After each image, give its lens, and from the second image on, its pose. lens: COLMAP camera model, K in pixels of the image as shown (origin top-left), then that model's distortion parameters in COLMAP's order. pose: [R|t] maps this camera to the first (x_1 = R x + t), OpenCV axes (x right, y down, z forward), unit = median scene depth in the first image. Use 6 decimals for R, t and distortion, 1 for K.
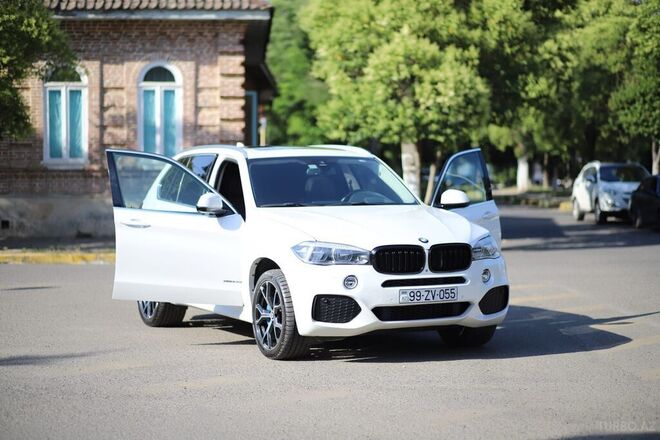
lens RADIAL K [[1551.9, 0, 332.0], [0, 1551.9, 219.9], [0, 0, 1]] dist [-0.163087, 0.000000]
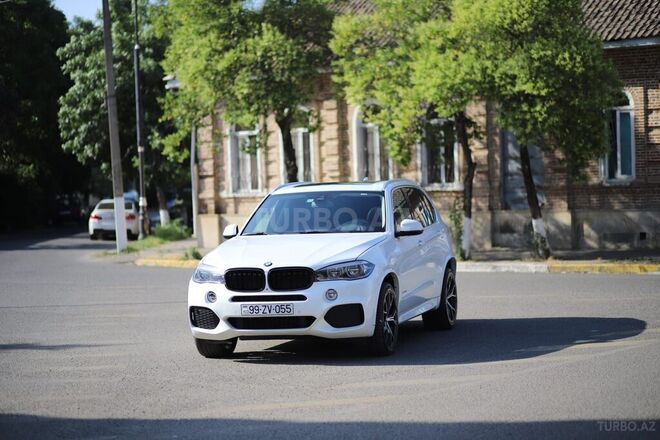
lens RADIAL K [[1551.9, 0, 328.0], [0, 1551.9, 217.3], [0, 0, 1]] dist [-0.163087, 0.000000]
pose [[0.737444, -0.011591, -0.675308, 0.921199], [0.010468, 0.999929, -0.005732, -0.016492], [0.675327, -0.002842, 0.737513, 0.131730]]
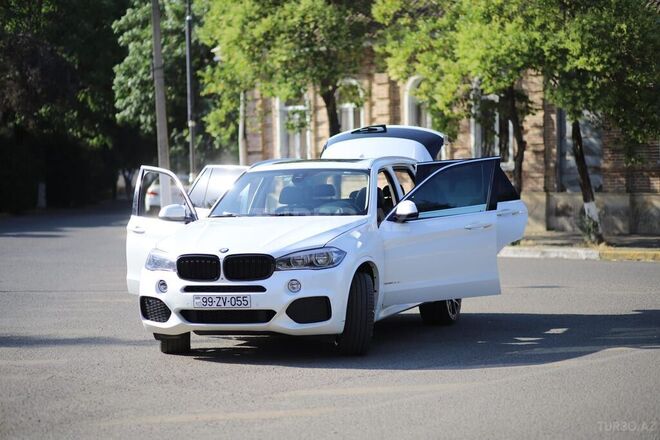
lens RADIAL K [[1551.9, 0, 329.3], [0, 1551.9, 223.8], [0, 0, 1]] dist [-0.163087, 0.000000]
pose [[0.695437, 0.011511, -0.718494, 0.888724], [-0.003777, 0.999916, 0.012365, -0.019192], [0.718577, -0.005885, 0.695423, 0.301856]]
